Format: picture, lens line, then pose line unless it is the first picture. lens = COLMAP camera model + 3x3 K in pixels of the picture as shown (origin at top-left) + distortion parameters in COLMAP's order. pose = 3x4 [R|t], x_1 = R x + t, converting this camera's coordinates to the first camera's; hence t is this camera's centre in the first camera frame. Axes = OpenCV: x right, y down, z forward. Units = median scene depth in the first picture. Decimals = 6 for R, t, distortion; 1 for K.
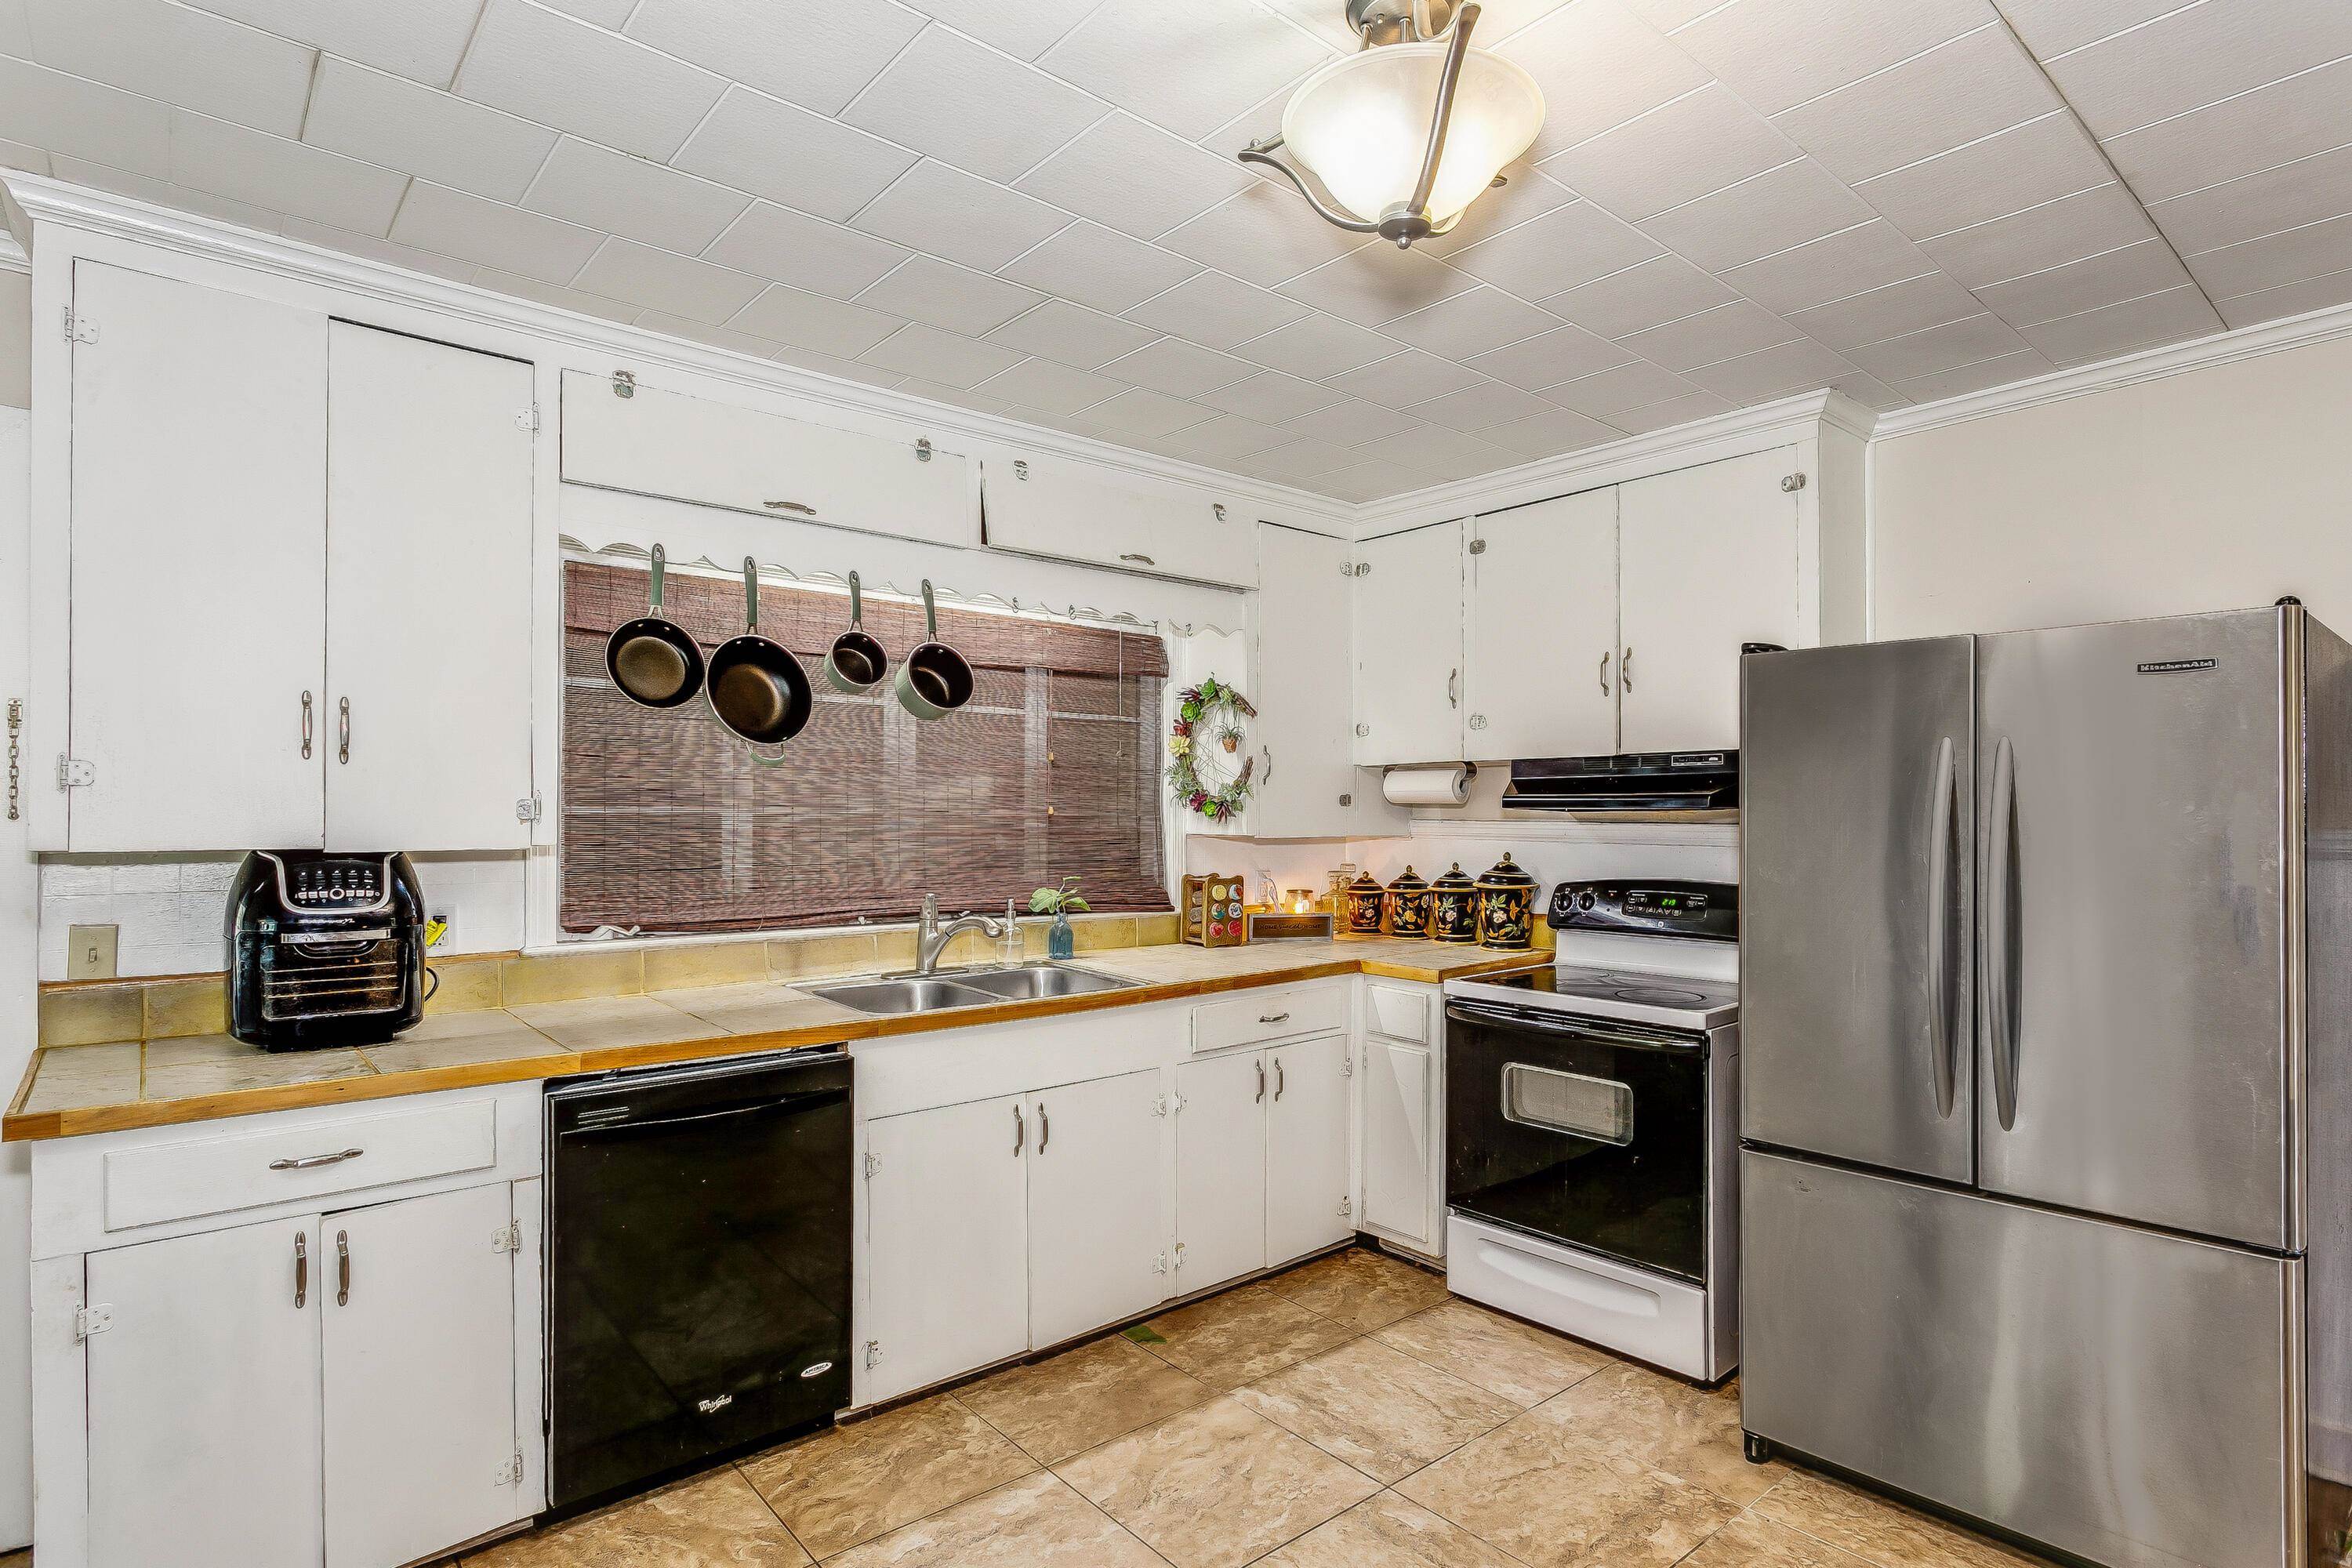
lens RADIAL K [[1224.3, 0, 1227.0], [0, 1224.3, 809.8], [0, 0, 1]] dist [-0.001616, -0.000444]
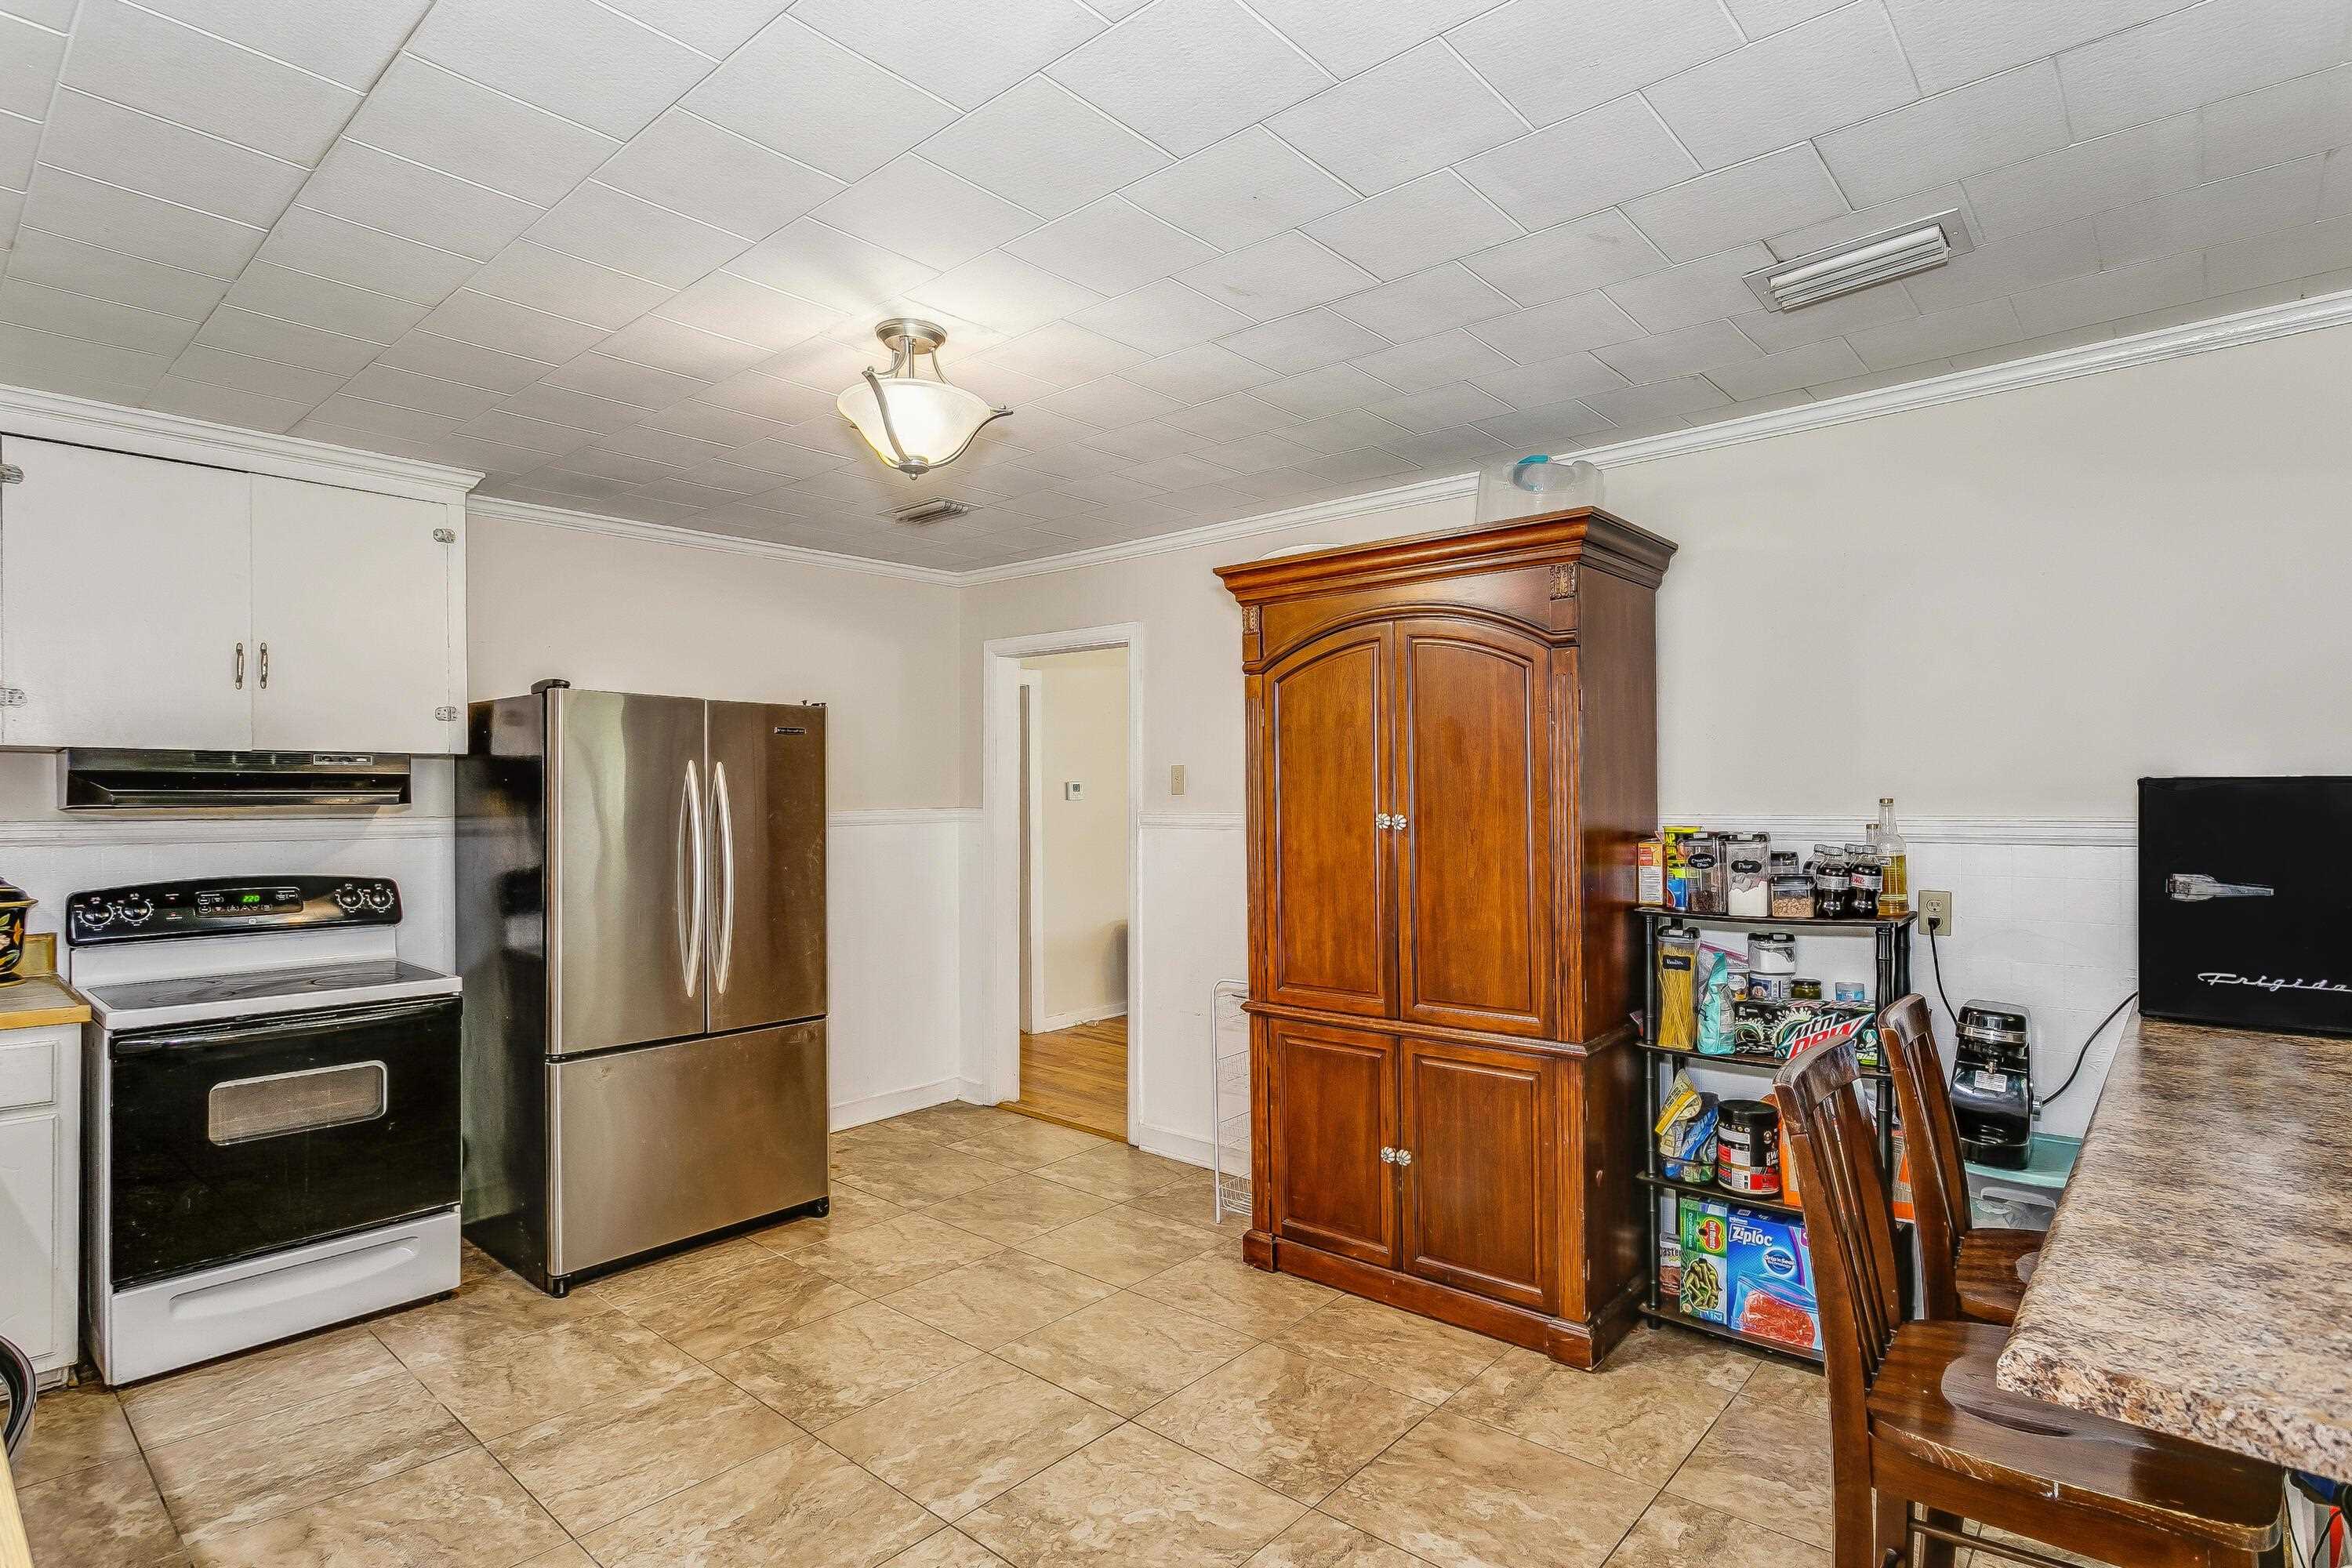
lens RADIAL K [[1167.7, 0, 1166.6], [0, 1167.7, 796.2], [0, 0, 1]] dist [-0.005330, -0.001453]
pose [[-0.126129, -0.001965, 0.992012, -0.626784], [-0.001698, 0.999997, 0.001765, -0.010213], [-0.992012, -0.001462, -0.126132, 0.351831]]
